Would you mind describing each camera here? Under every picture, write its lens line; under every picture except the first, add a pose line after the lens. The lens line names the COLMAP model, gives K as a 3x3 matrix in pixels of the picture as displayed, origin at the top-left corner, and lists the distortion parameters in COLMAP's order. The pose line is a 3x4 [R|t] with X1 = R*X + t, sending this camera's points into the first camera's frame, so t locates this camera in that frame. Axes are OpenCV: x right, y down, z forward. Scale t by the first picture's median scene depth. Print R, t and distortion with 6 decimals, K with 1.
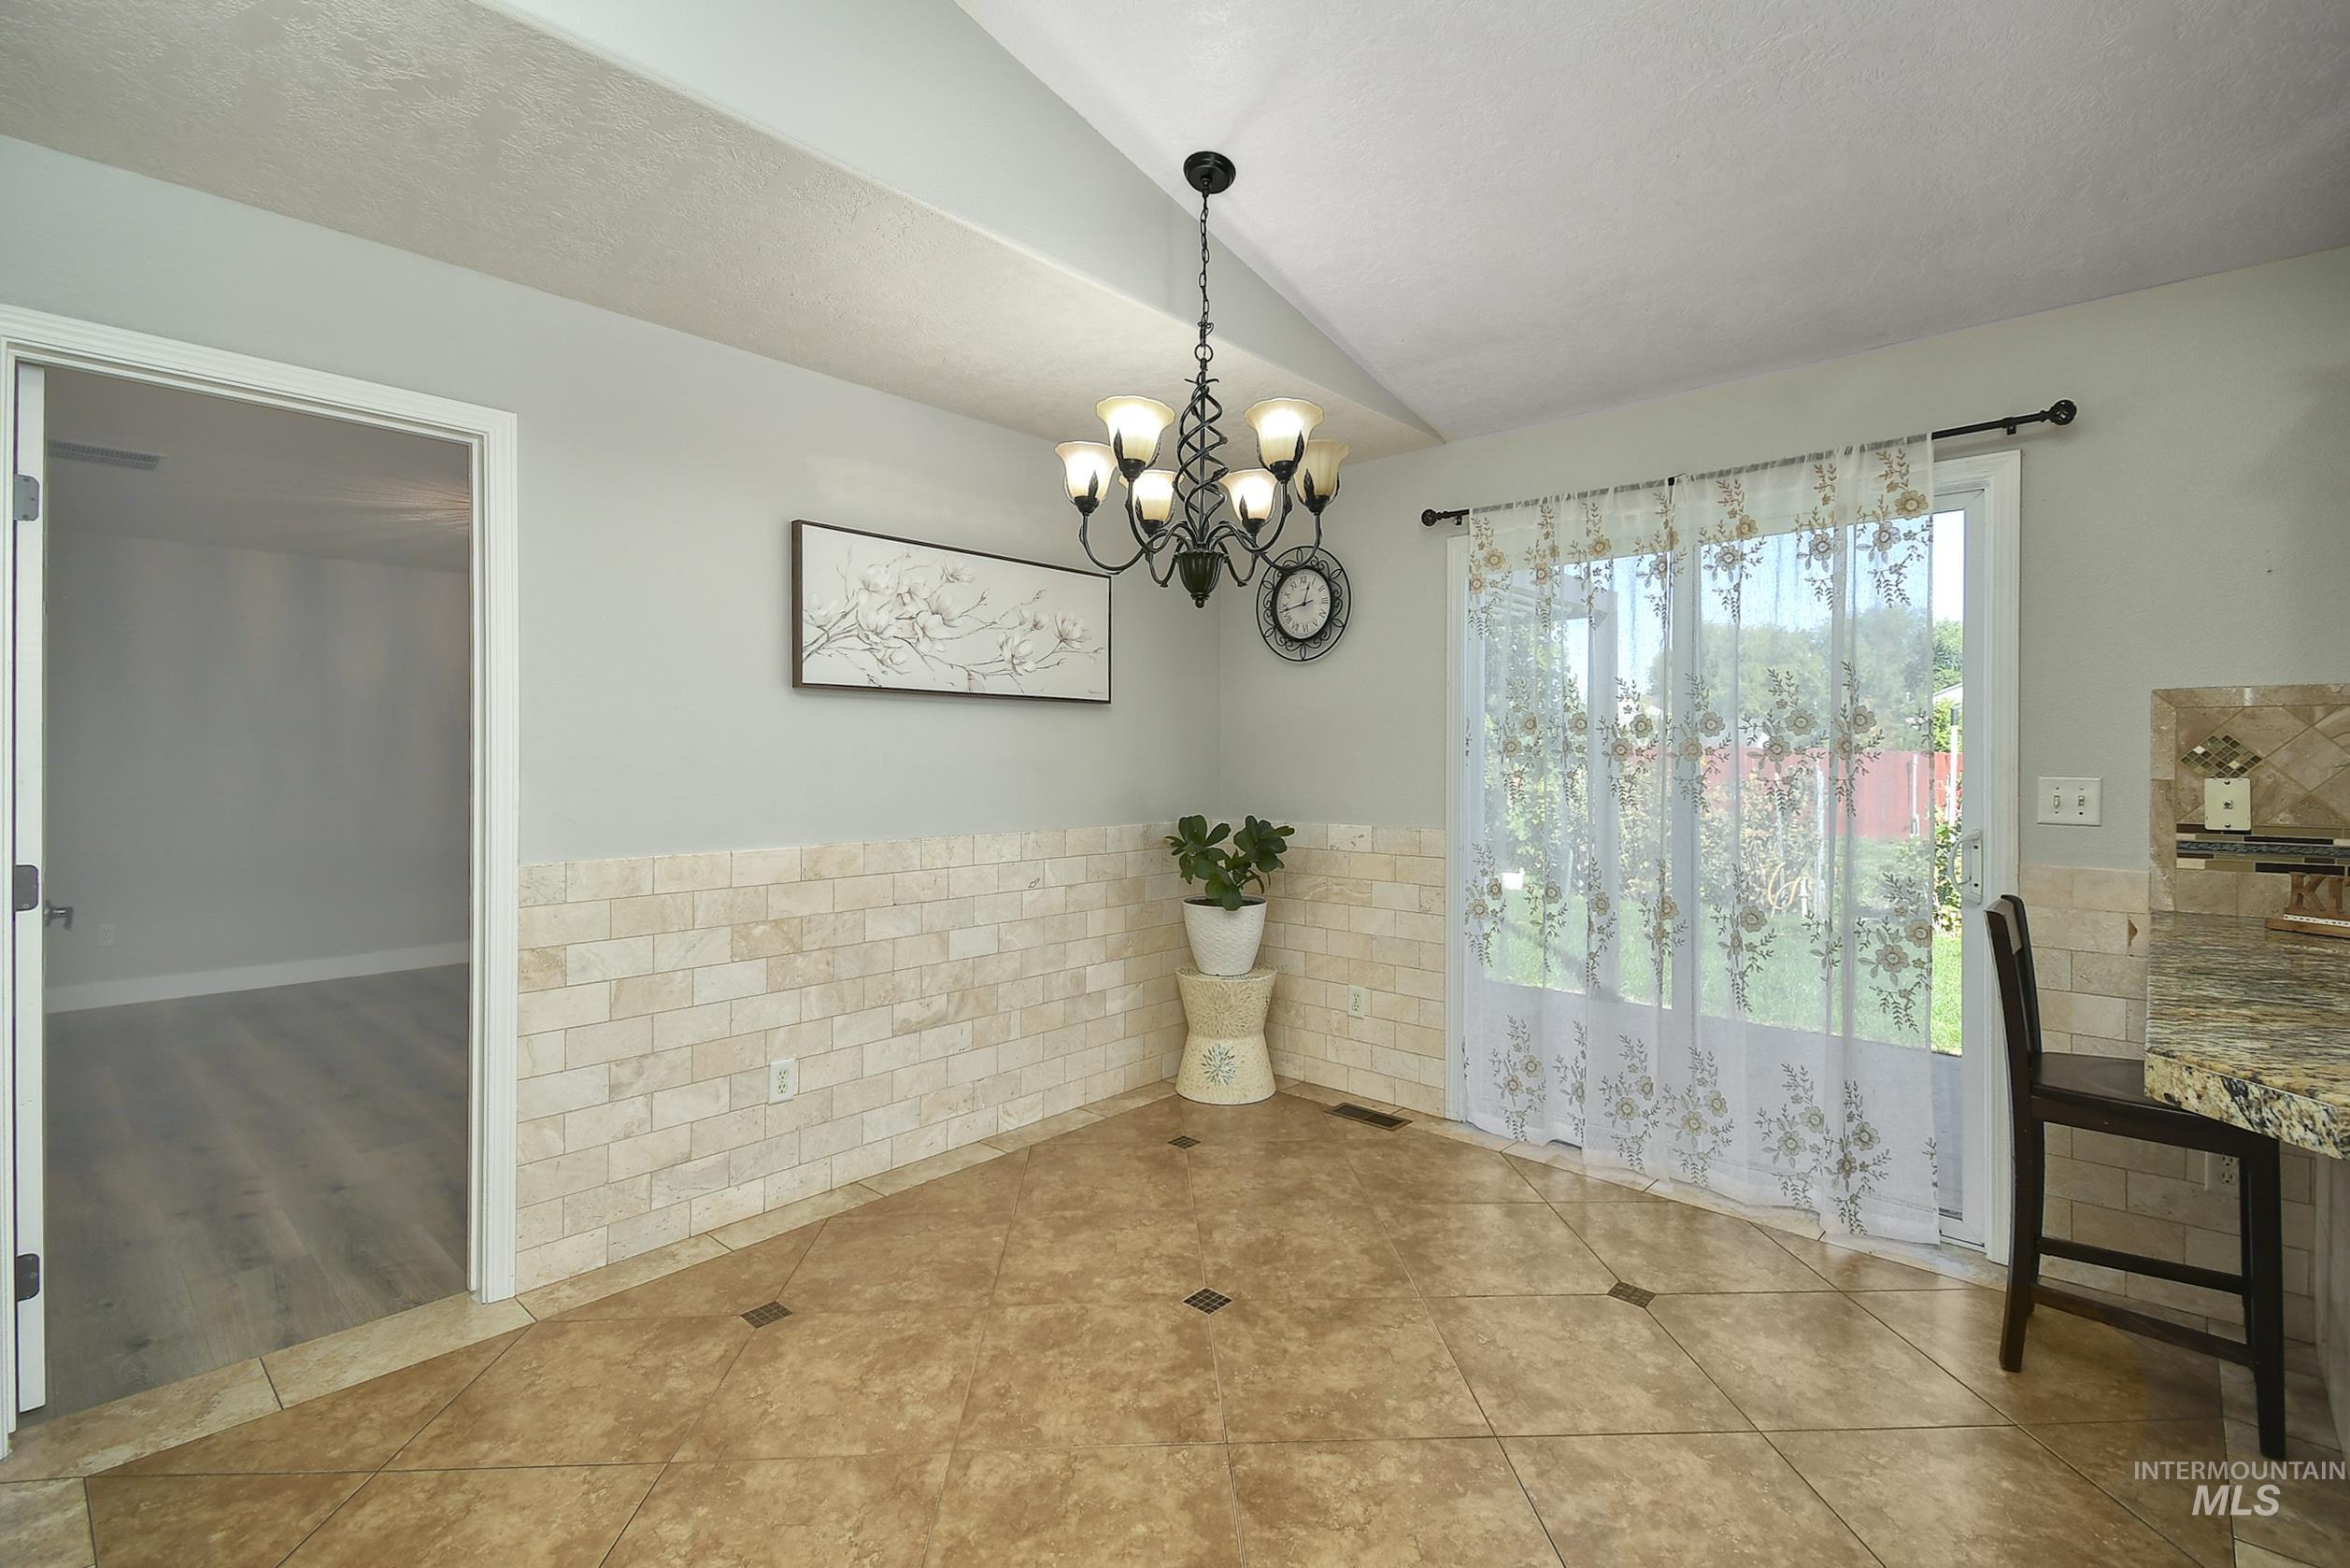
lens RADIAL K [[1045.1, 0, 1161.4], [0, 1045.1, 771.2], [0, 0, 1]] dist [0.039810, -0.017711]
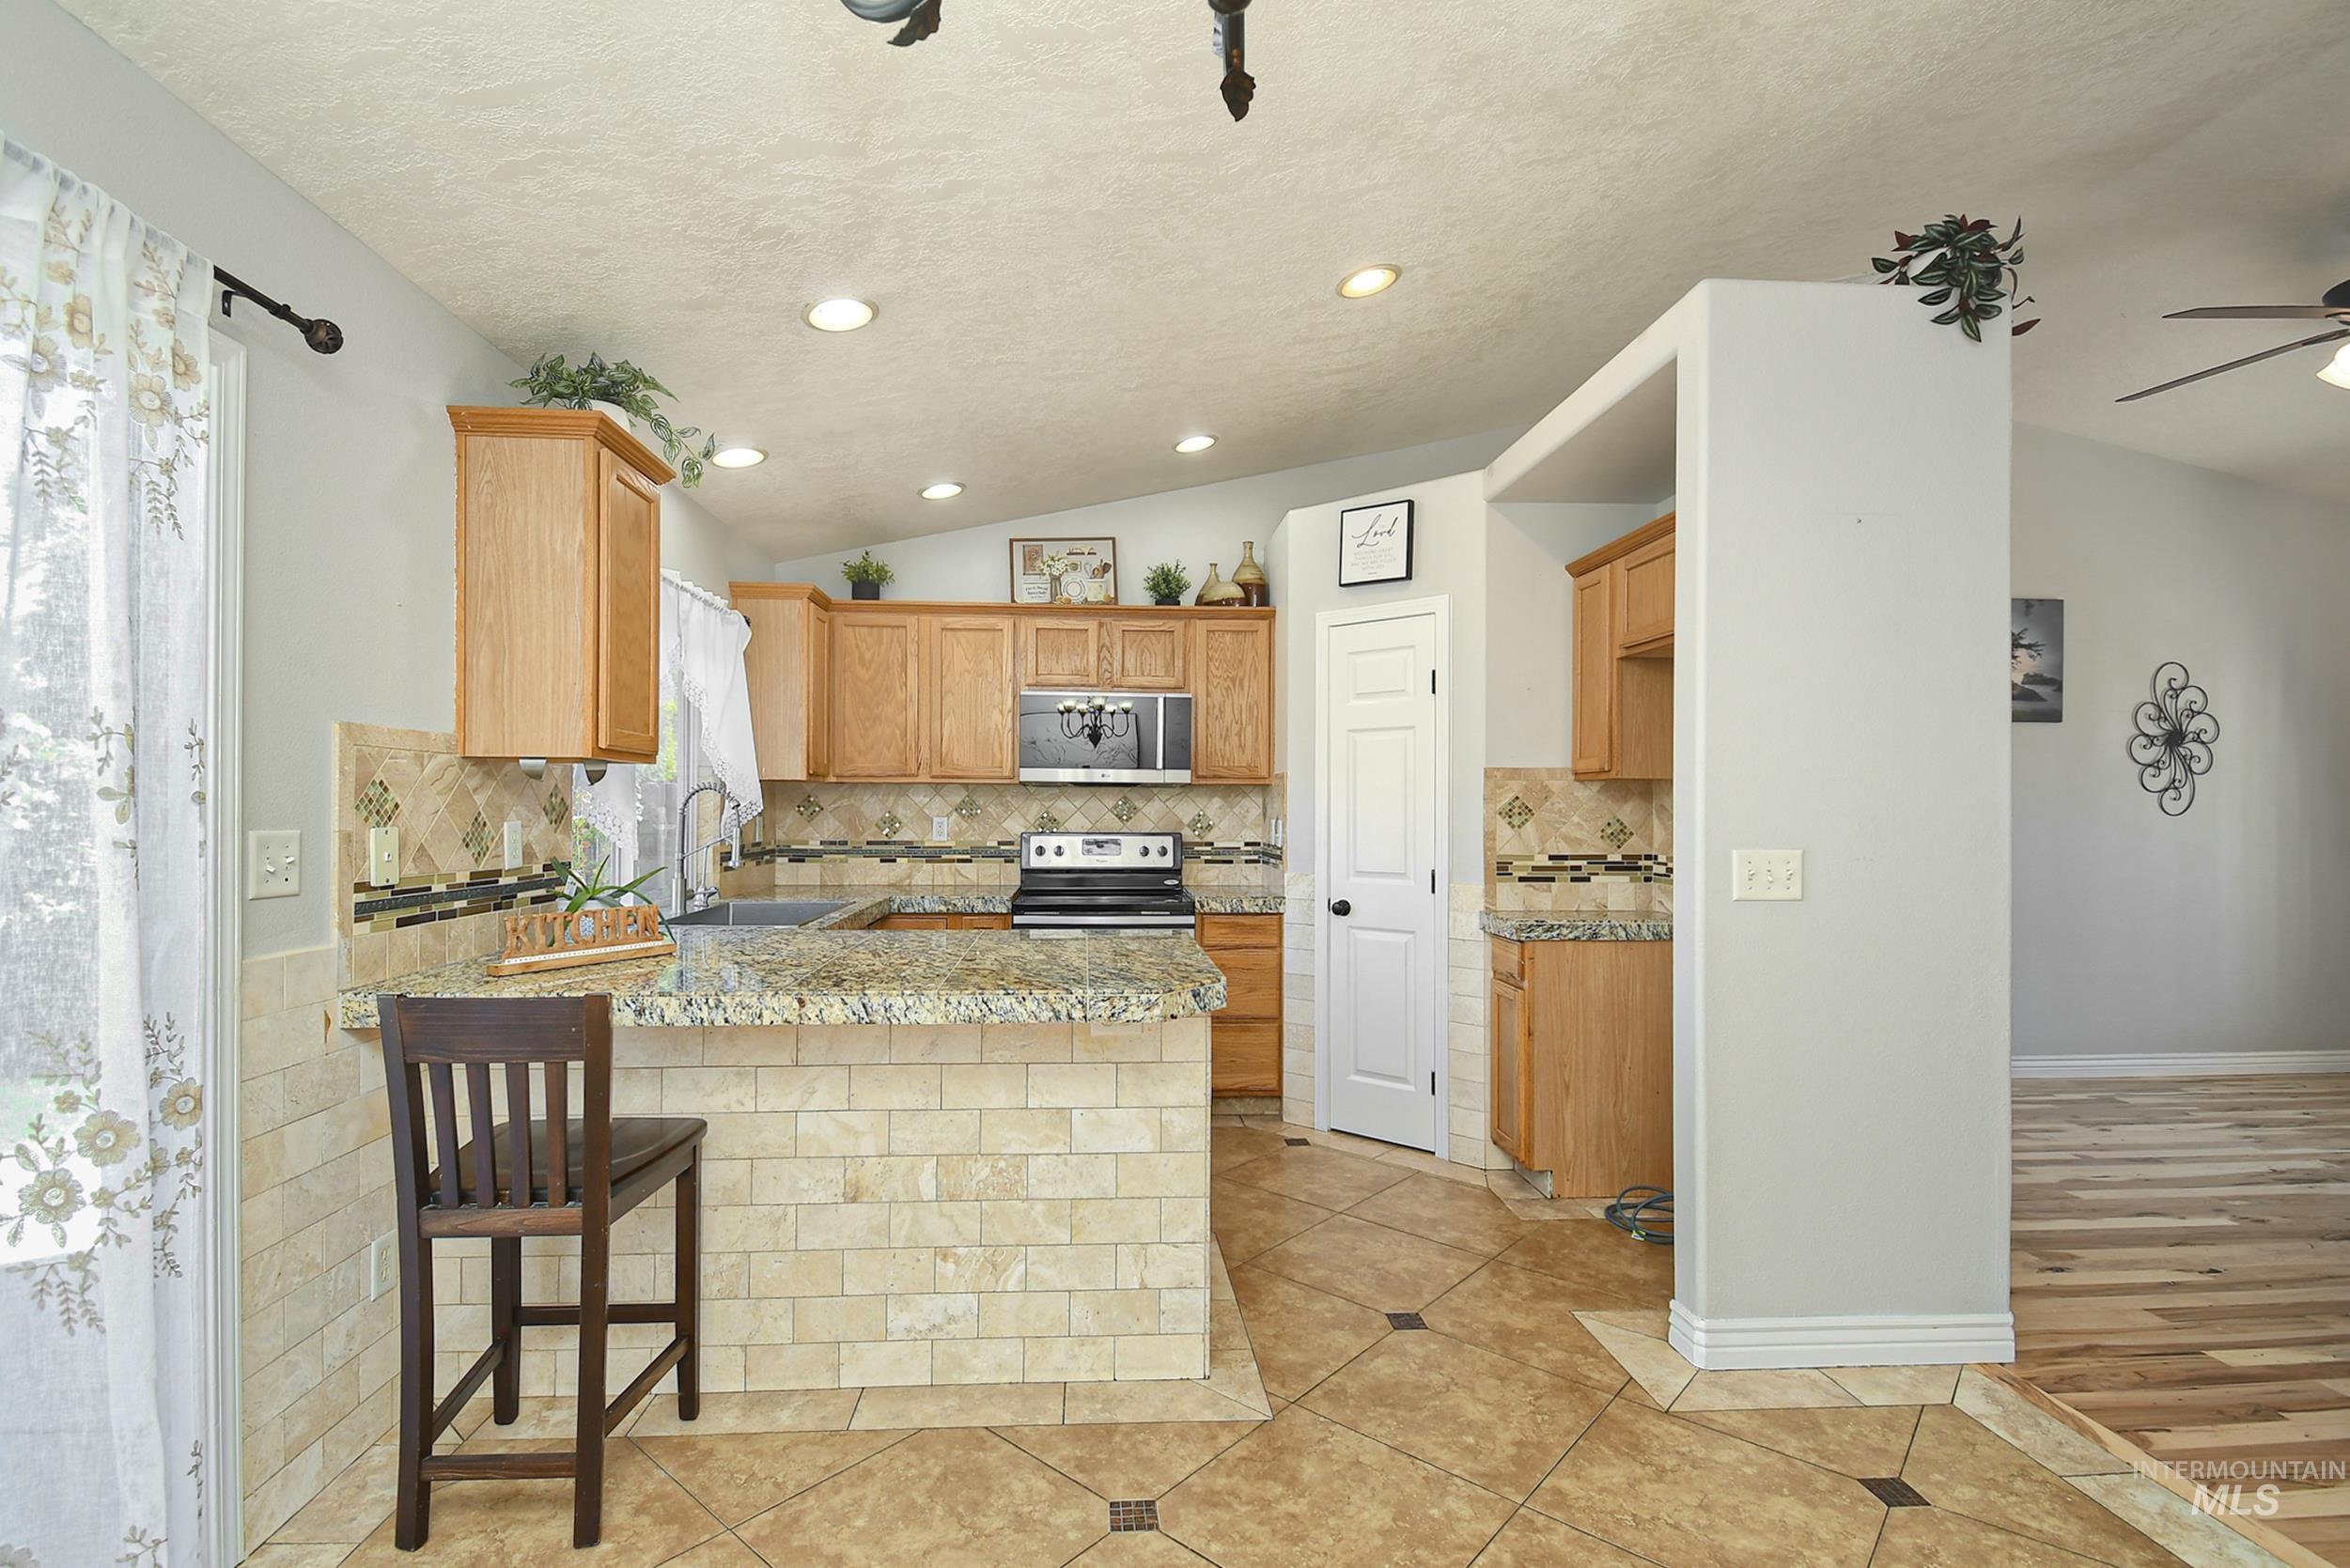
lens RADIAL K [[1082.0, 0, 1183.1], [0, 1082.0, 797.7], [0, 0, 1]] dist [-0.000155, -0.004394]
pose [[-0.741083, 0.001136, 0.671413, -0.086358], [0.002112, 0.999998, 0.000639, -0.014642], [-0.671410, 0.001891, -0.741083, 1.021345]]
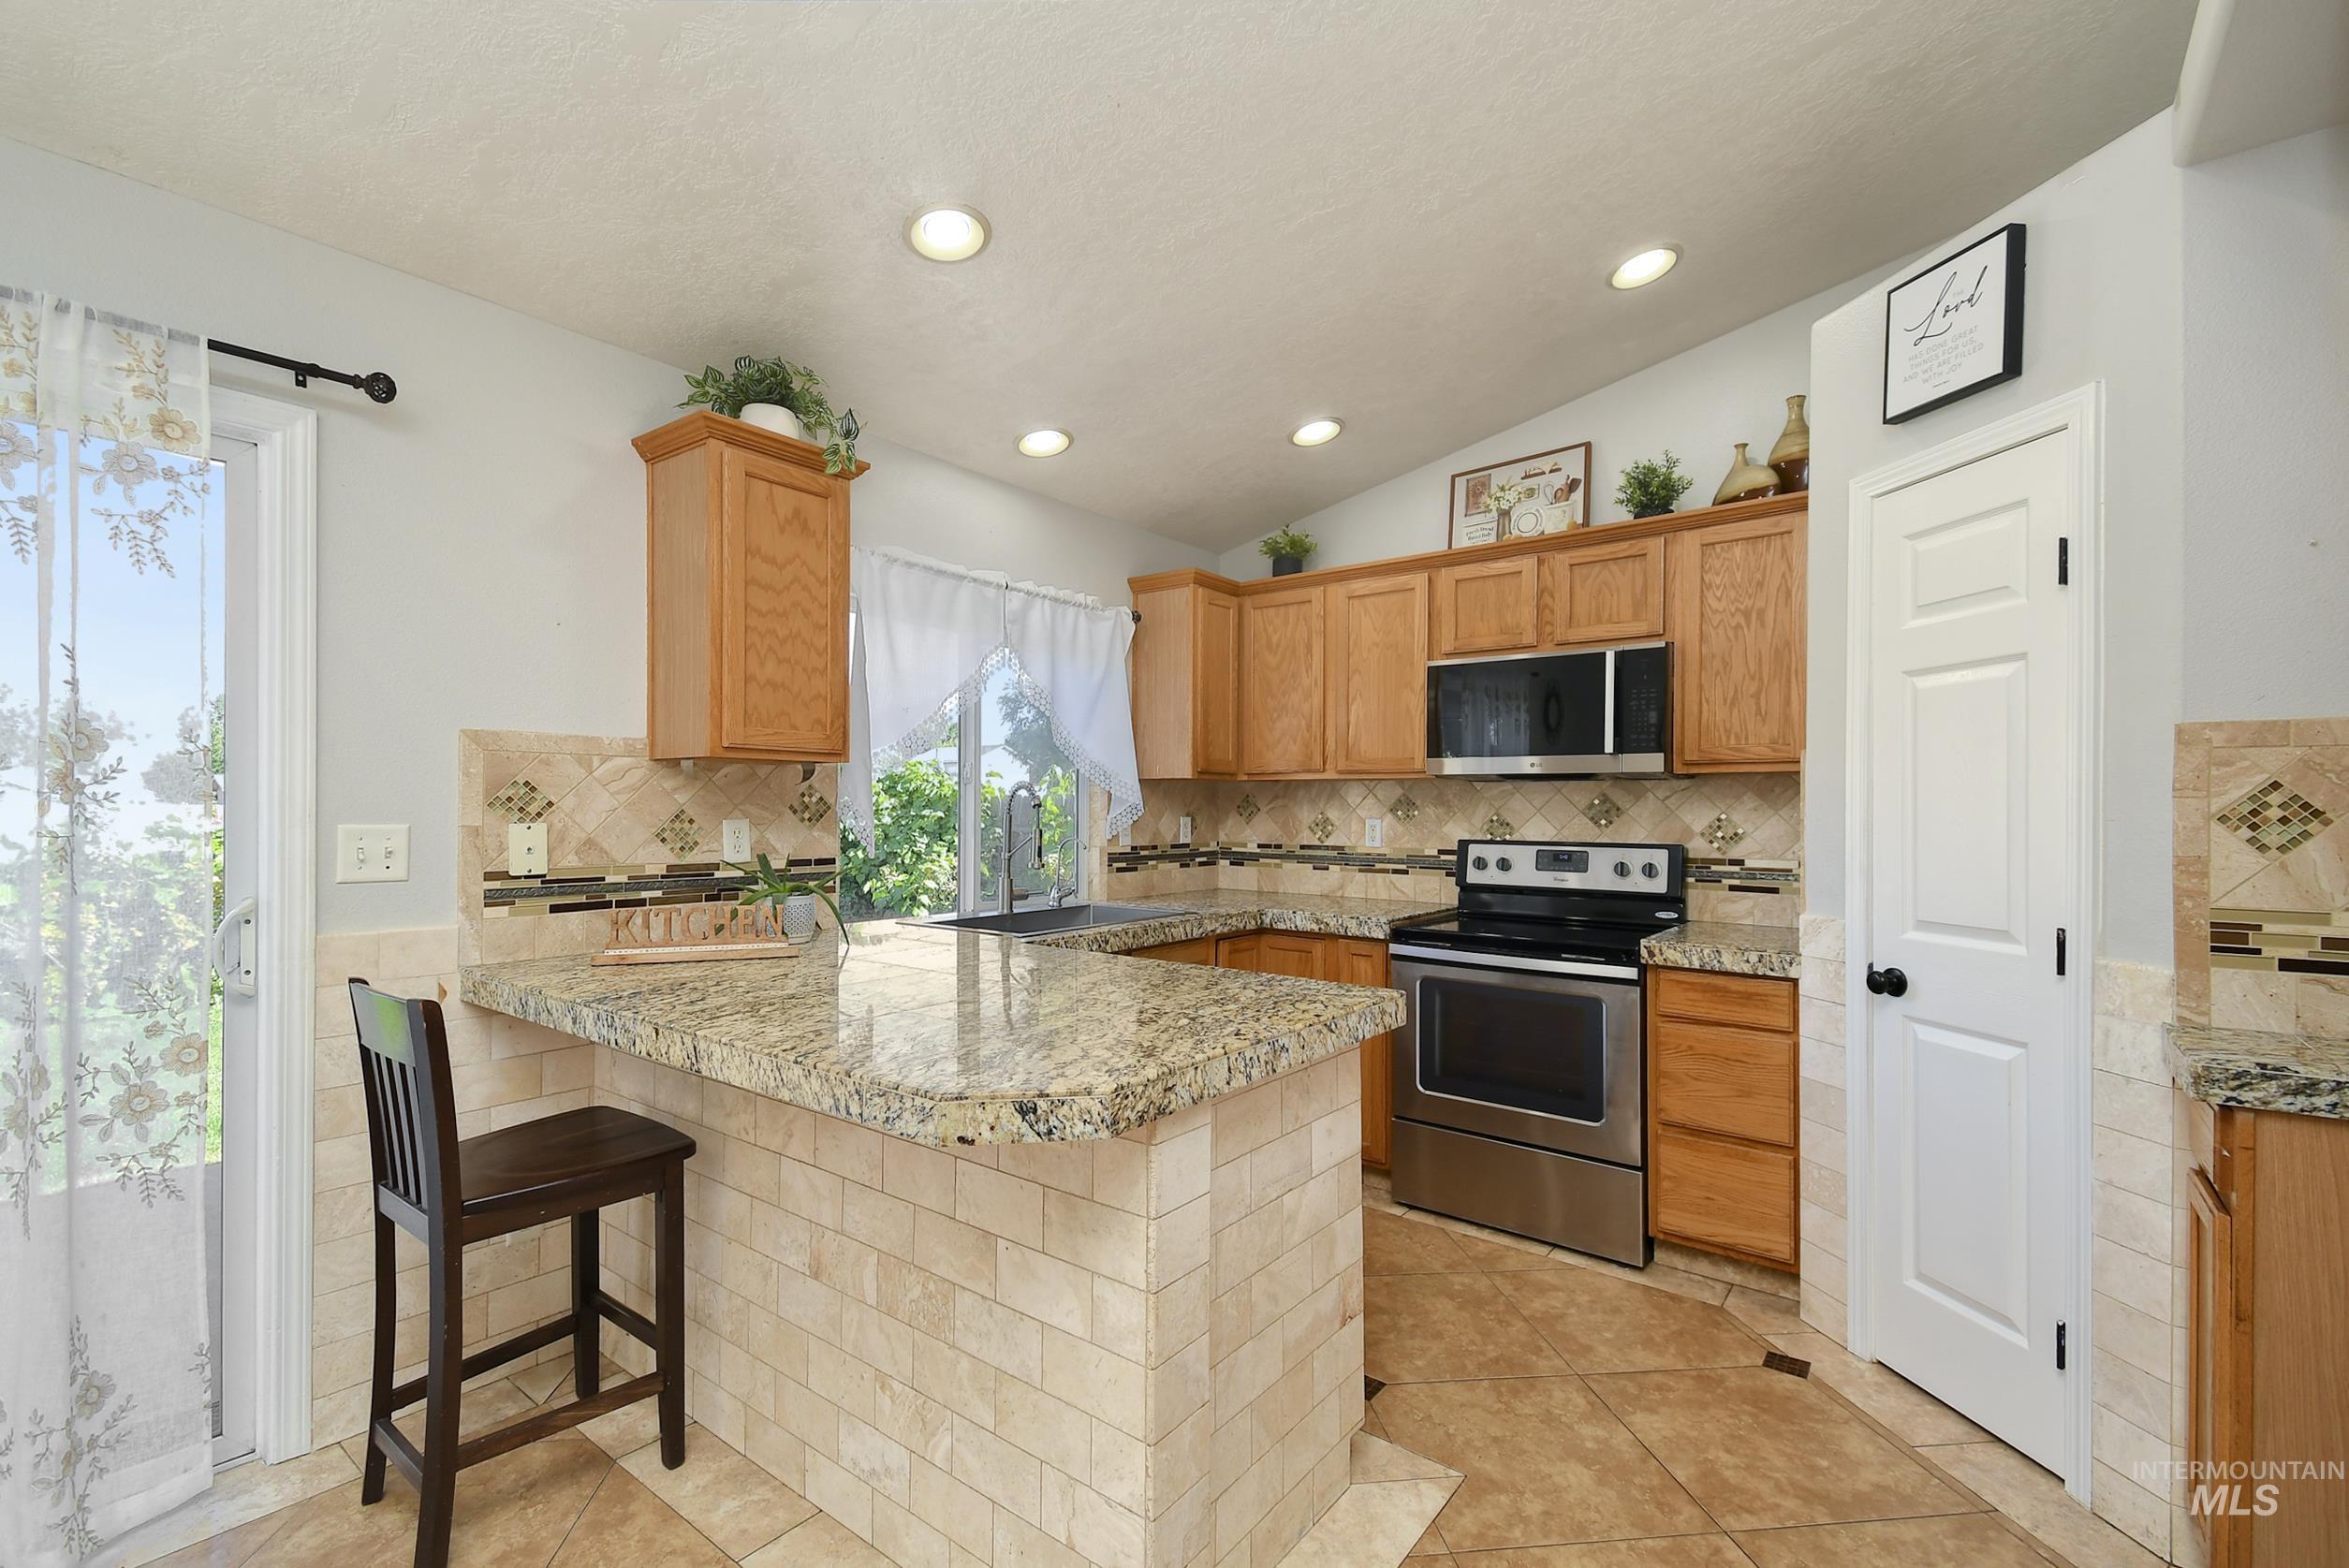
lens RADIAL K [[1044.5, 0, 1169.4], [0, 1044.5, 802.5], [0, 0, 1]] dist [0.039810, -0.017711]
pose [[-0.091777, 0.002066, 0.995777, -0.034008], [0.006262, 0.999979, -0.001497, -0.006168], [-0.995760, 0.006099, -0.091788, 0.413125]]
